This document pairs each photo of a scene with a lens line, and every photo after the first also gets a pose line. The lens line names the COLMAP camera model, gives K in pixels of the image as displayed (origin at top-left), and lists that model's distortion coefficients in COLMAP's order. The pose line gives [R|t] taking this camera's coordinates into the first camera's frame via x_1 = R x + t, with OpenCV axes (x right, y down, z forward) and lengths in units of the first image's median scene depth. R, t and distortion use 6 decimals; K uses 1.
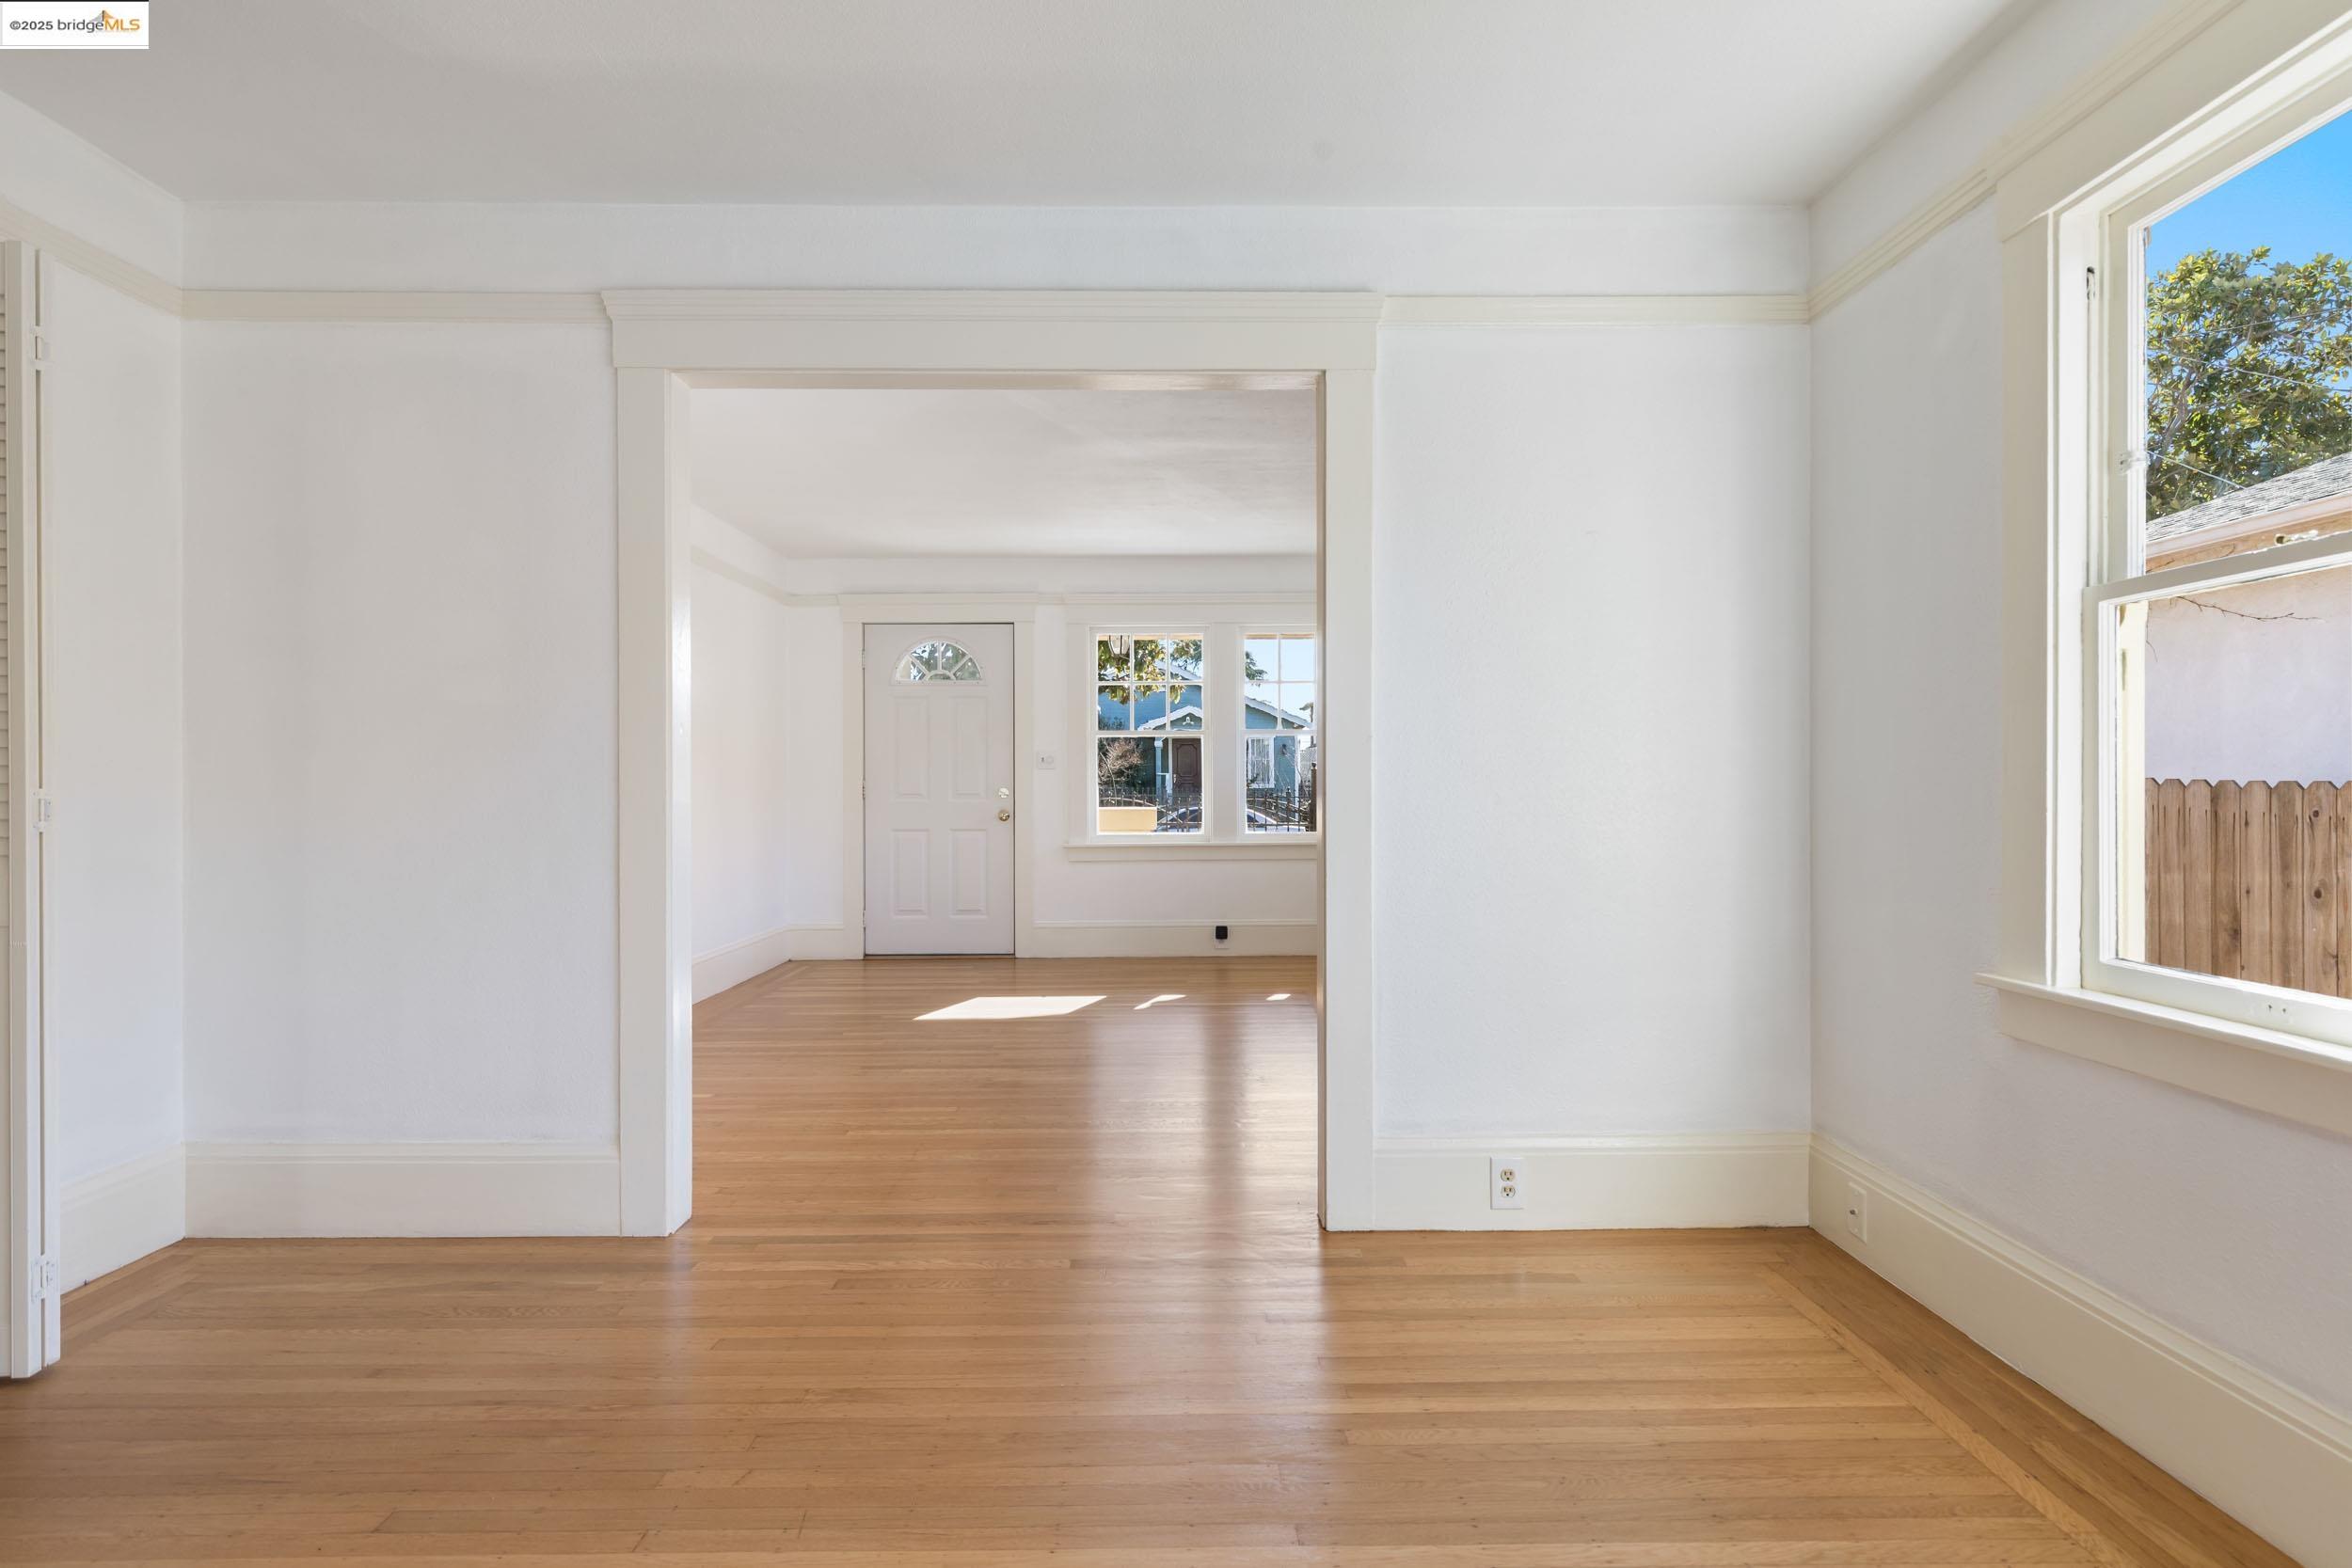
lens RADIAL K [[1219.9, 0, 1181.8], [0, 1219.9, 783.0], [0, 0, 1]] dist [-0.000681, -0.000909]
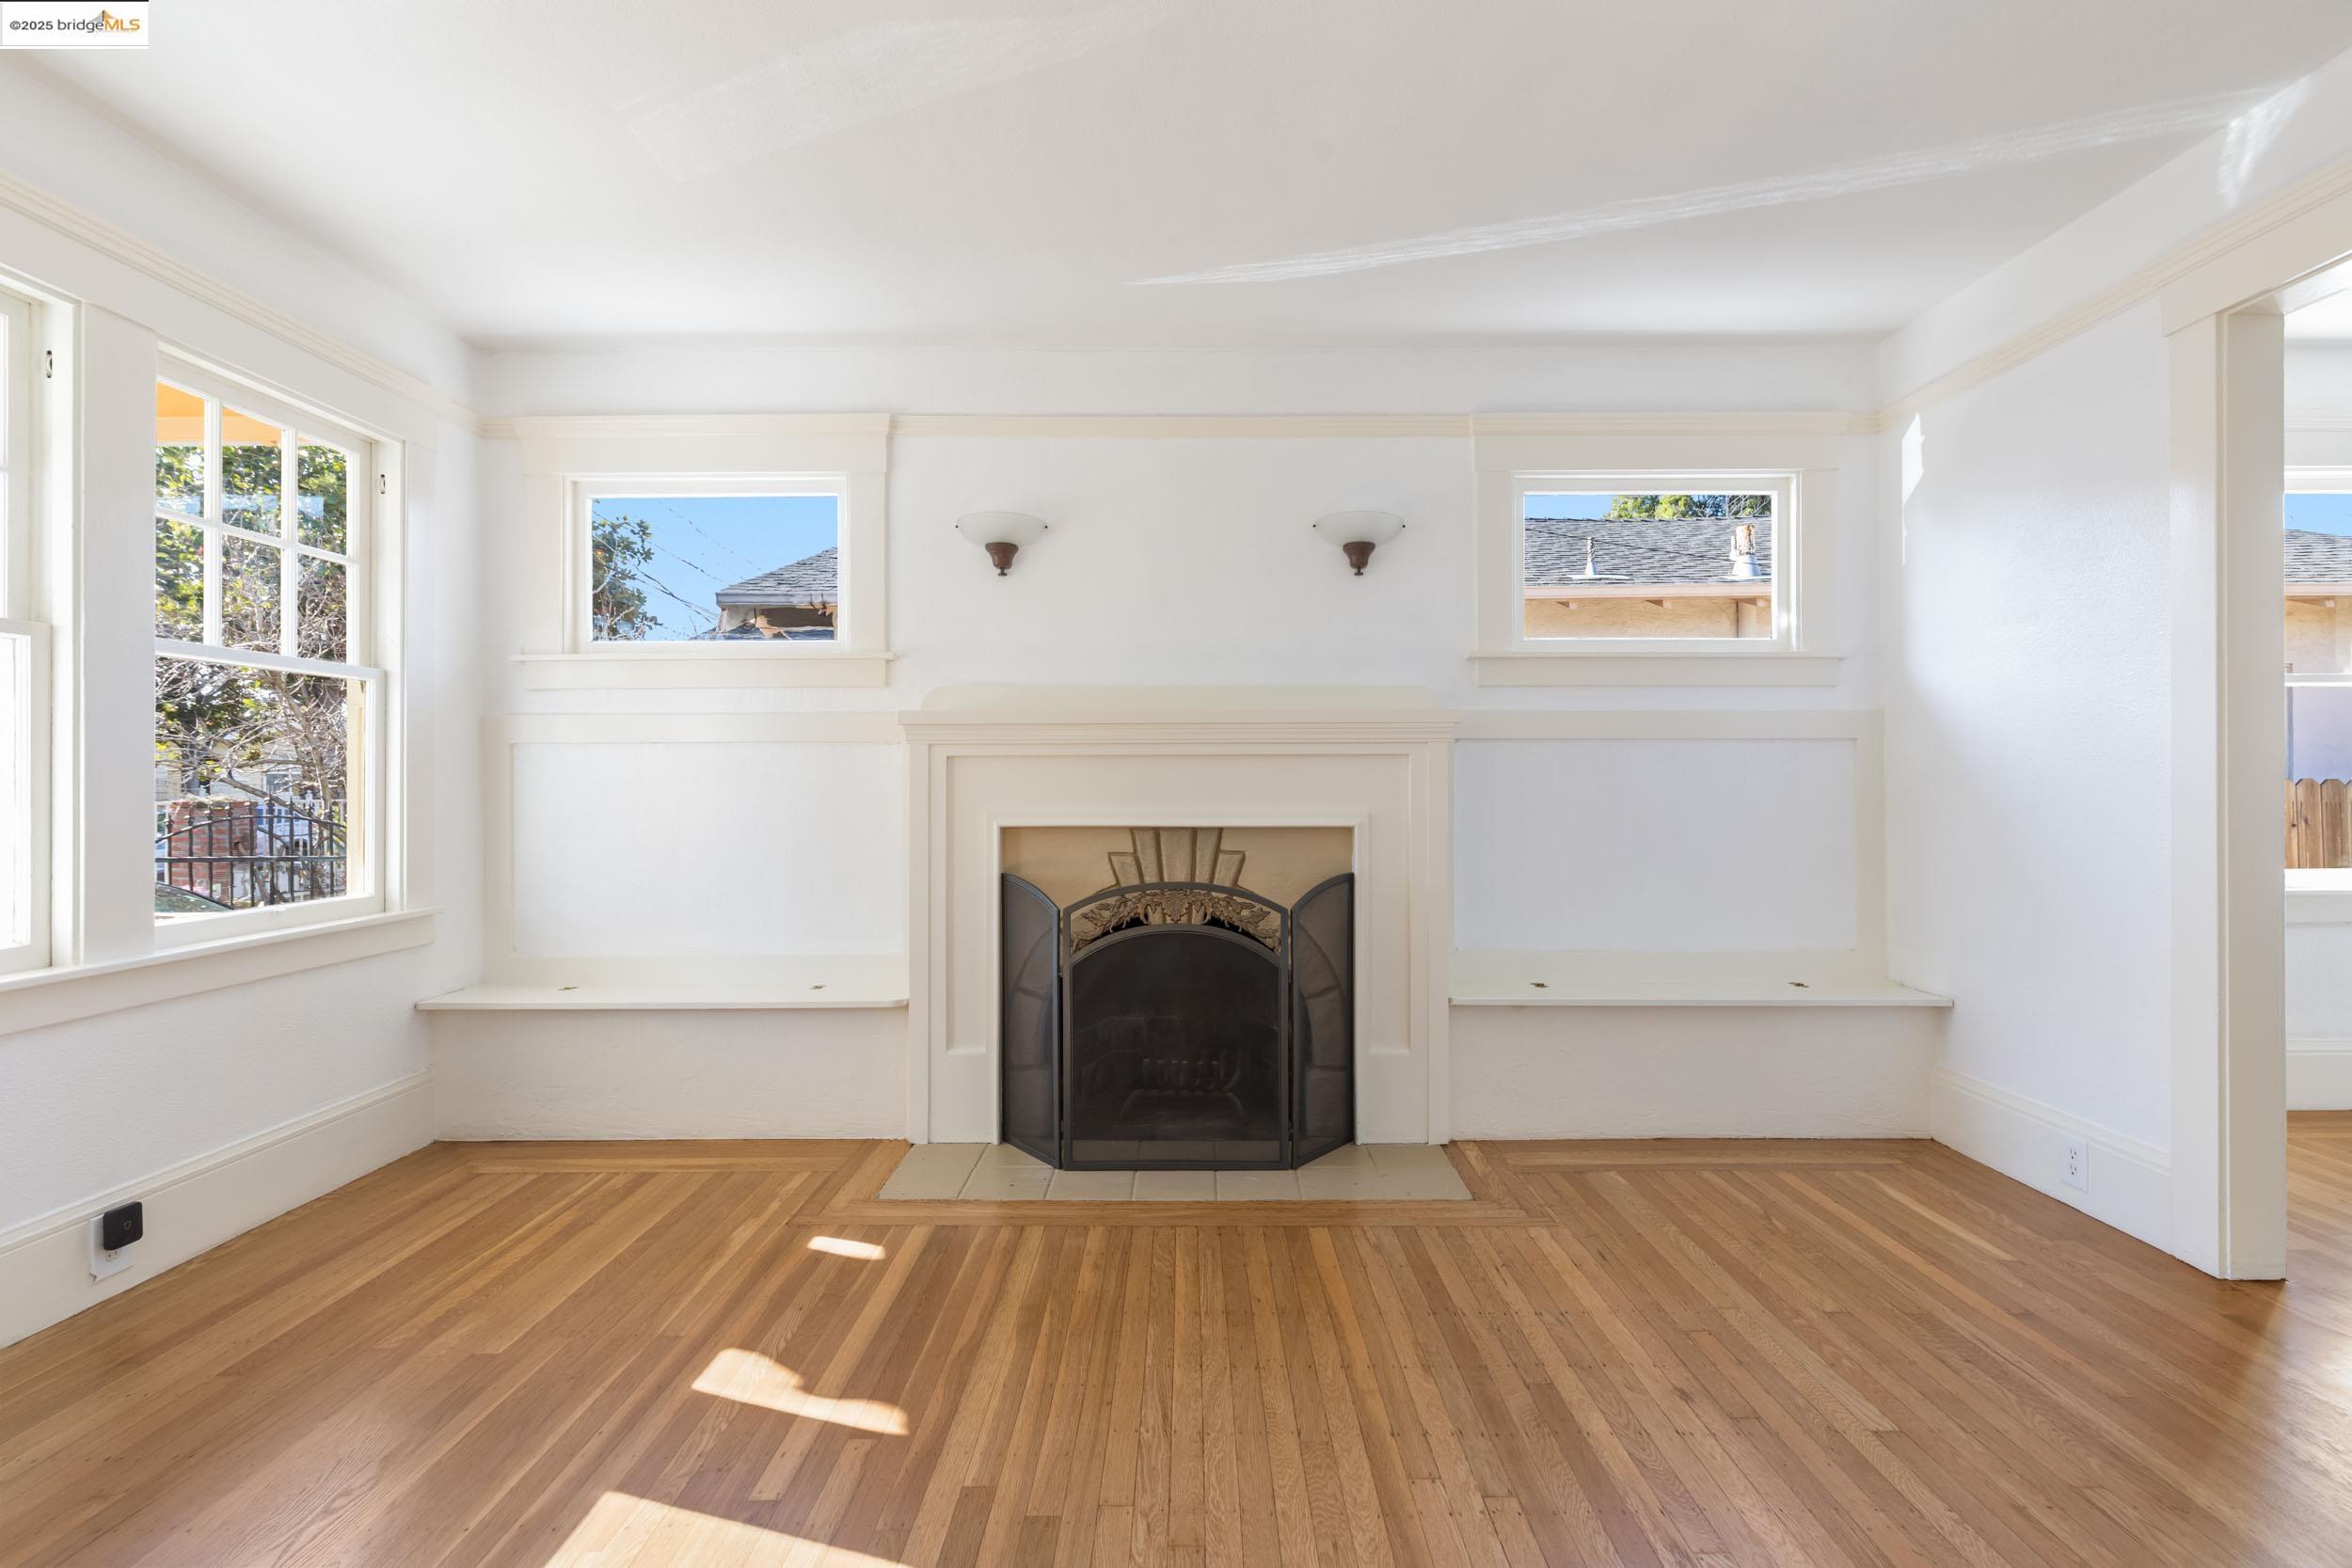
lens RADIAL K [[1095.2, 0, 1190.1], [0, 1095.2, 784.9], [0, 0, 1]] dist [-0.000066, -0.000275]
pose [[0.007550, 0.002610, 0.999968, -0.278515], [0.001999, 0.999995, -0.002625, 0.002110], [-0.999969, 0.002019, 0.007545, 0.727820]]
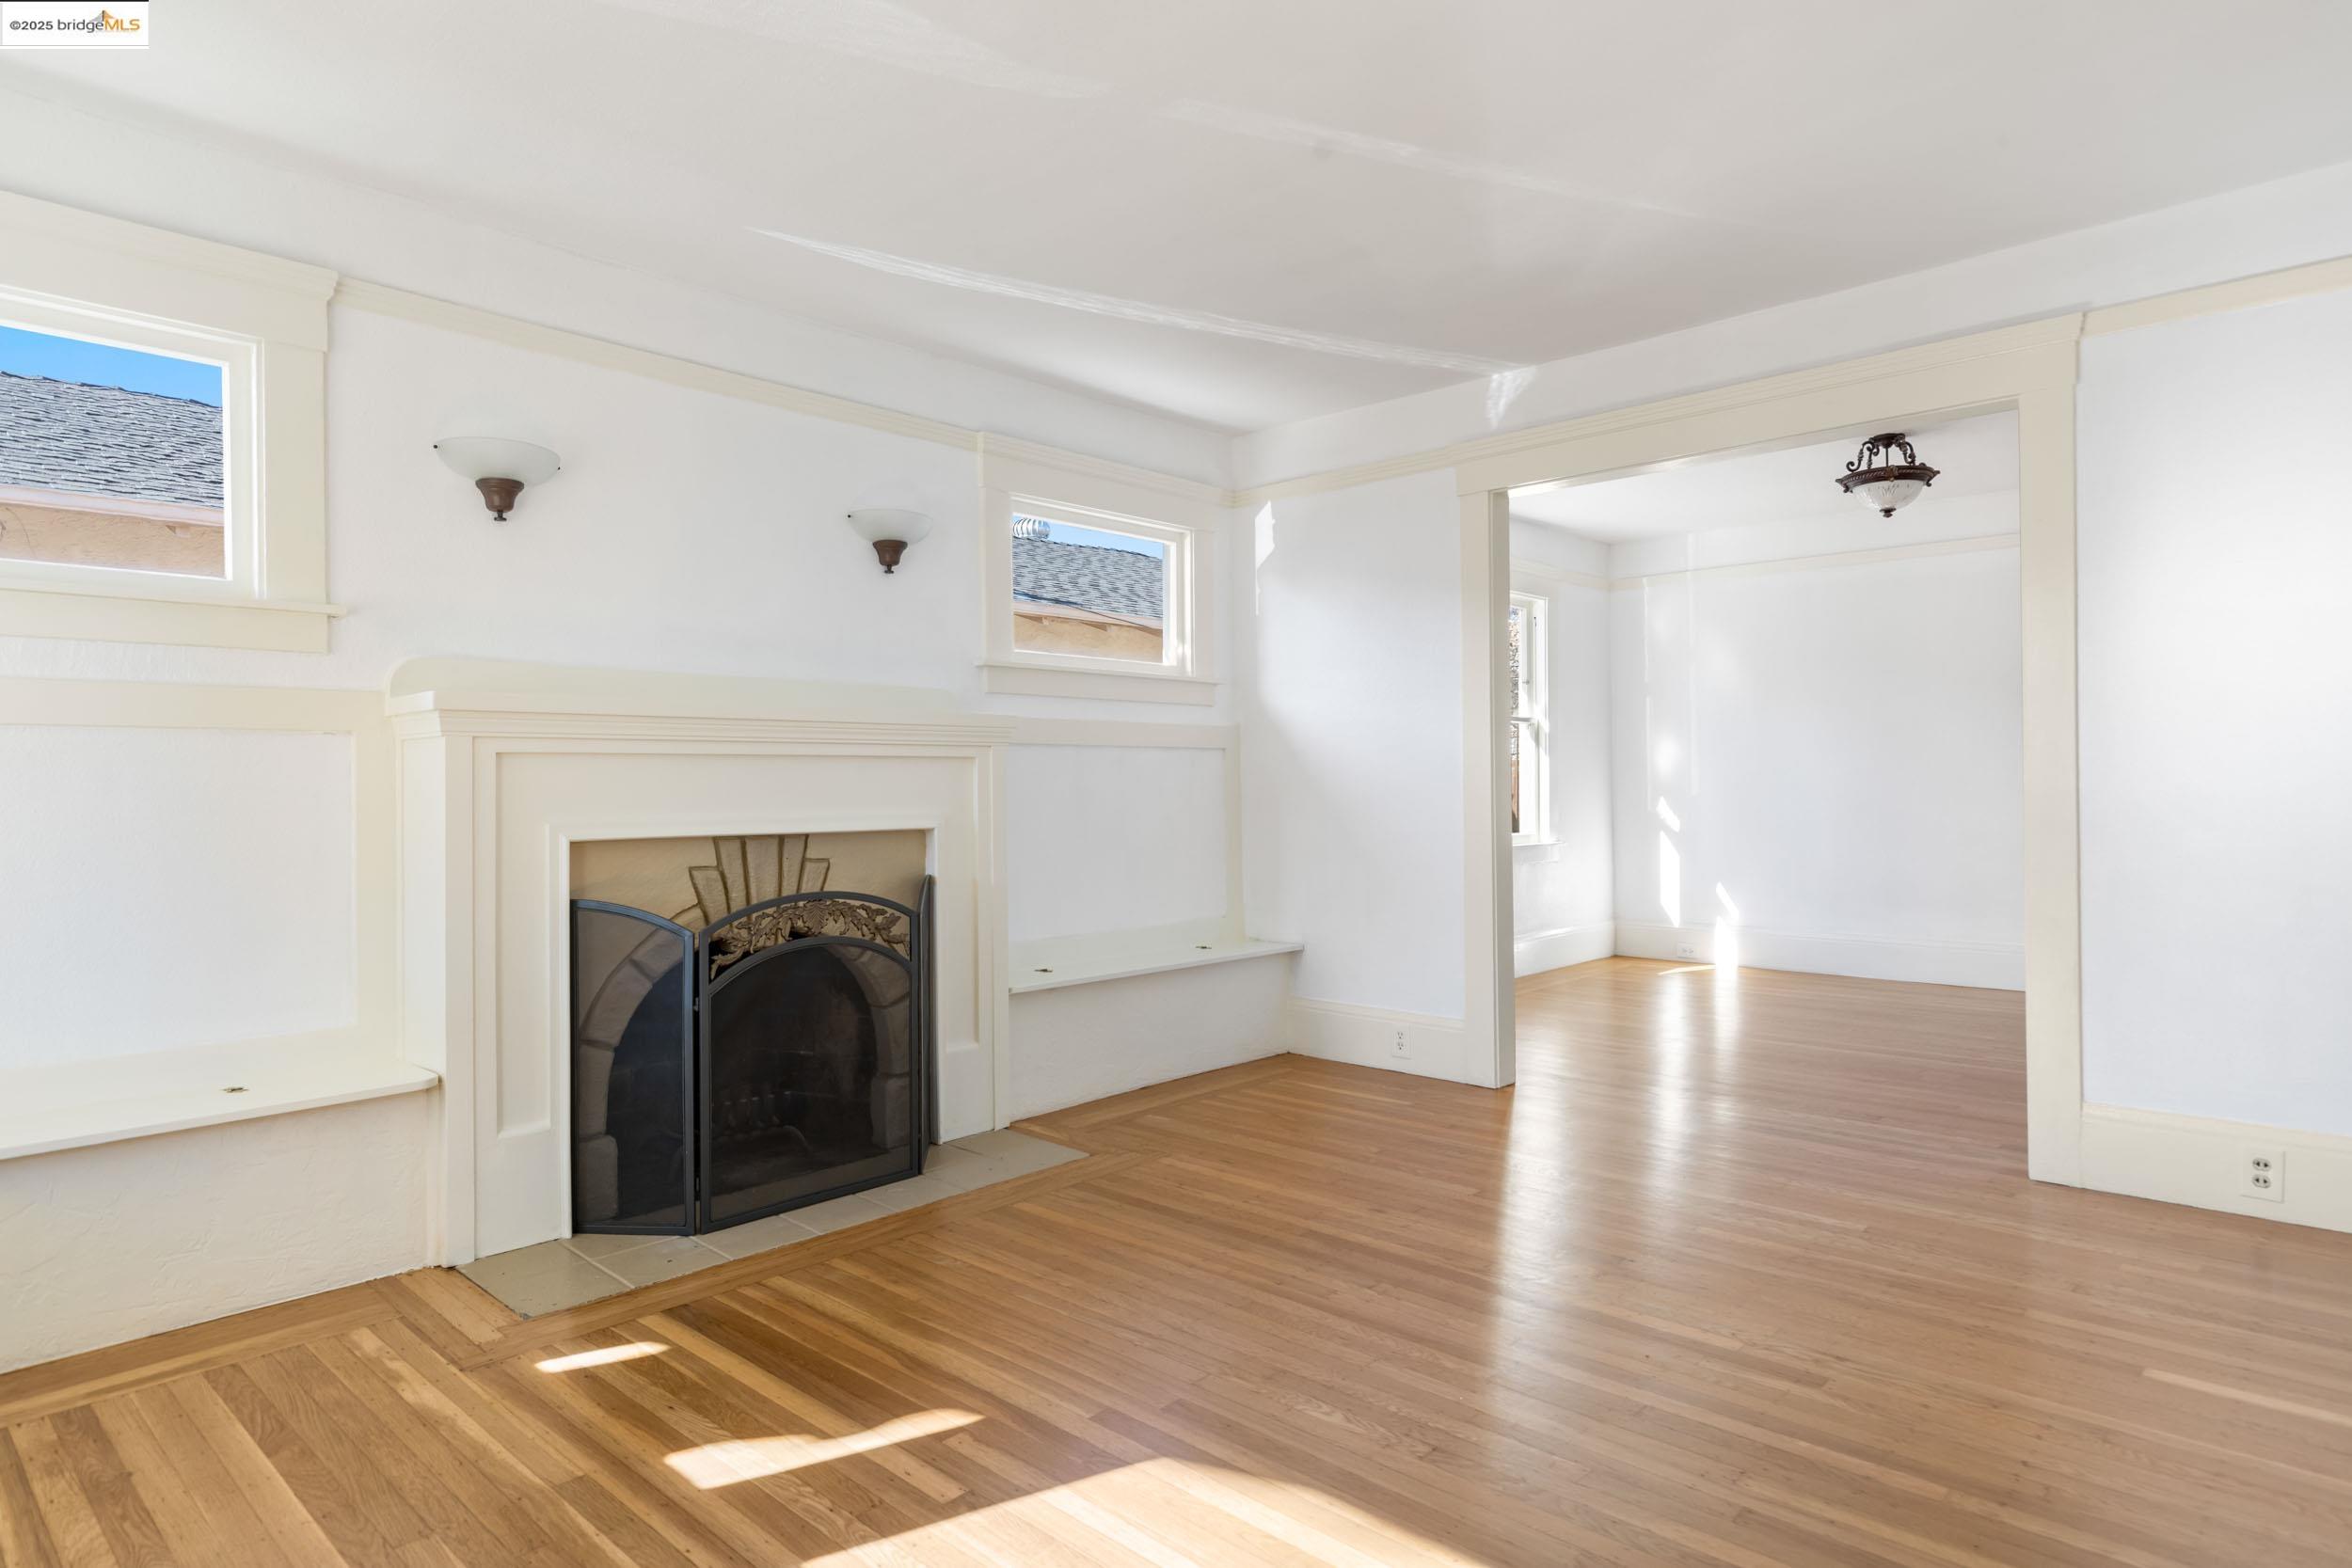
lens RADIAL K [[1299.2, 0, 1196.3], [0, 1299.2, 782.7], [0, 0, 1]] dist [0.006594, 0.000650]
pose [[-0.728723, 0.012305, 0.684698, -0.274919], [0.012715, 0.999909, -0.004437, 0.003187], [-0.684690, 0.005473, -0.728814, 0.978811]]
